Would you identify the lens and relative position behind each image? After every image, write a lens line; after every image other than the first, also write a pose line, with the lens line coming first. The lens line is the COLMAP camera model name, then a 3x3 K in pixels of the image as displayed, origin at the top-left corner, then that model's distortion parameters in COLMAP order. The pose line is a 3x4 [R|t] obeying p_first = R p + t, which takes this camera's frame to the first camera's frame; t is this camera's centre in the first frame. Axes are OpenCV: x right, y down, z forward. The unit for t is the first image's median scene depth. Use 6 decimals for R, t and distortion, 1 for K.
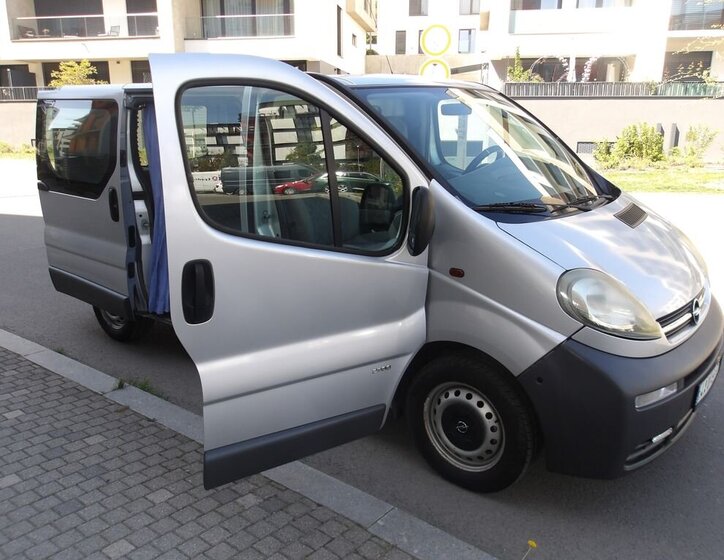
lens RADIAL K [[628.5, 0, 364.8], [0, 628.5, 283.5], [0, 0, 1]] dist [0.000324, -0.010313]
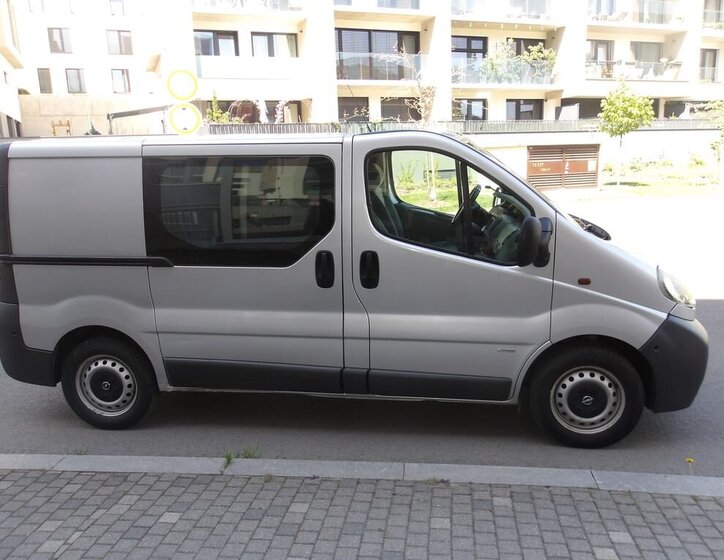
lens RADIAL K [[628.5, 0, 362.1], [0, 628.5, 273.4], [0, 0, 1]] dist [0.000324, -0.010313]
pose [[0.850694, -0.127698, 0.509914, -0.779770], [0.163661, 0.986172, -0.026070, -0.064202], [-0.499534, 0.105631, 0.859830, 0.082429]]
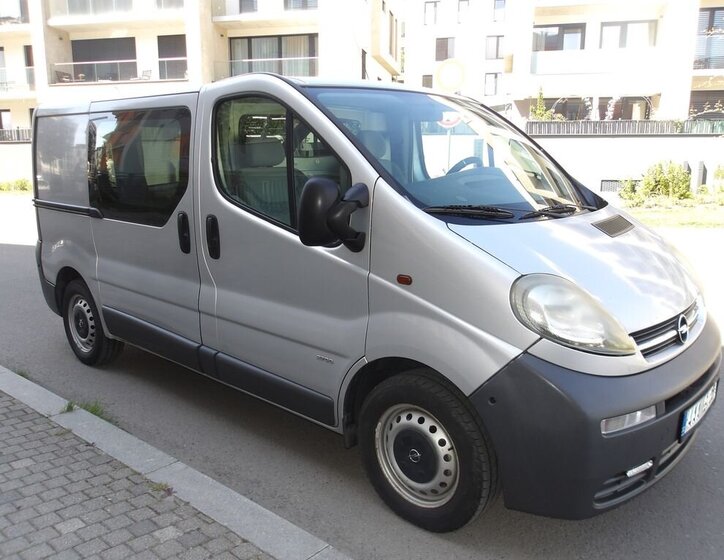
lens RADIAL K [[628.5, 0, 366.9], [0, 628.5, 280.6], [0, 0, 1]] dist [0.000324, -0.010313]
pose [[0.998901, 0.007405, -0.046287, 0.113448], [-0.010711, 0.997378, -0.071576, 0.041220], [0.045636, 0.071993, 0.996361, 0.085789]]
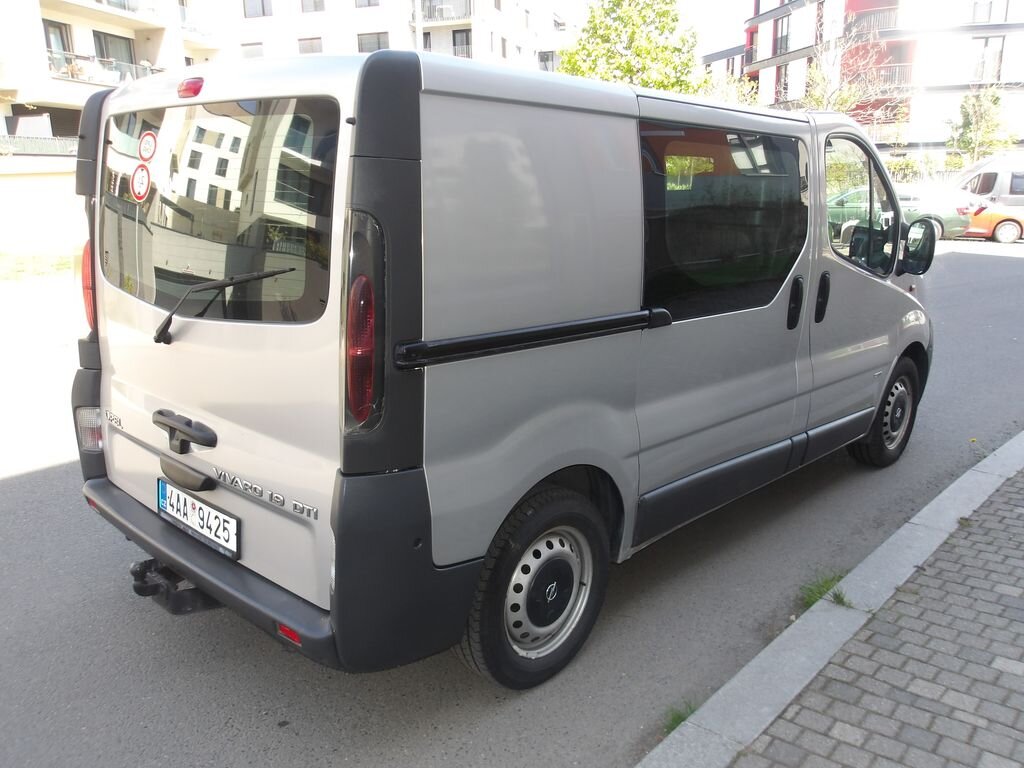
lens RADIAL K [[864.5, 0, 505.2], [0, 864.5, 382.4], [0, 0, 1]] dist [0.006128, -0.006601]
pose [[0.064680, -0.226553, 0.971849, -1.388443], [0.253838, 0.945589, 0.203538, -0.340054], [-0.965082, 0.233527, 0.118668, 1.373638]]
